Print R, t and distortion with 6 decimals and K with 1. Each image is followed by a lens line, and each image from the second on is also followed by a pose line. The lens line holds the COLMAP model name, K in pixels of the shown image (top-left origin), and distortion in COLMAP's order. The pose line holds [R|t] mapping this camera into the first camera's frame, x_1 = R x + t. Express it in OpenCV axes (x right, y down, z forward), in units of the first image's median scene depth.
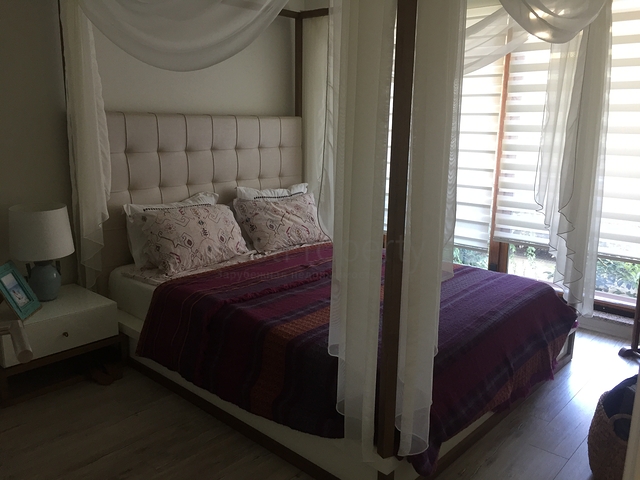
lens RADIAL K [[549.2, 0, 320.5], [0, 549.2, 241.0], [0, 0, 1]] dist [0.087773, -0.114407]
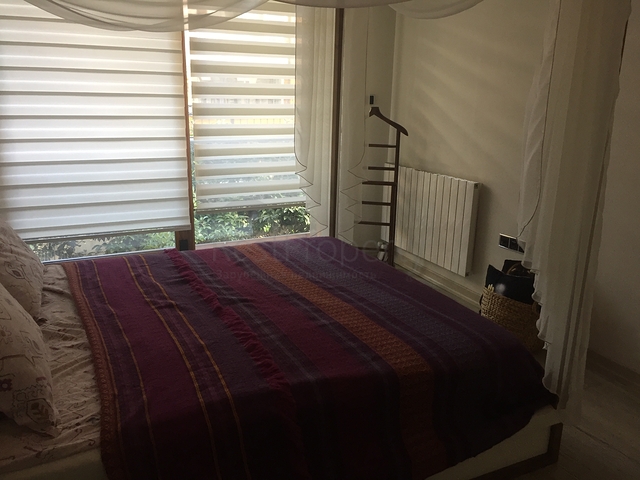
lens RADIAL K [[549.2, 0, 320.6], [0, 549.2, 241.9], [0, 0, 1]] dist [0.087773, -0.114407]
pose [[0.352086, -0.262826, 0.898309, -0.694644], [0.179310, 0.960928, 0.210867, -0.175232], [-0.918631, 0.086833, 0.385456, 0.718394]]
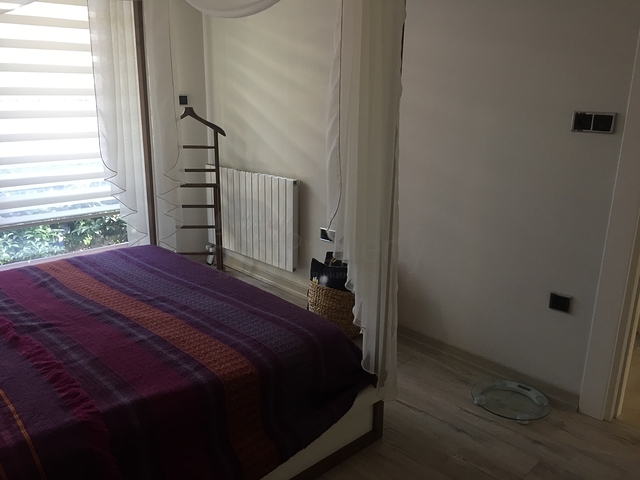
lens RADIAL K [[549.2, 0, 318.0], [0, 549.2, 240.2], [0, 0, 1]] dist [0.087773, -0.114407]
pose [[0.059330, -0.277109, 0.959005, -0.674894], [0.194351, 0.945520, 0.261188, -0.168187], [-0.979136, 0.170887, 0.109954, 0.692416]]
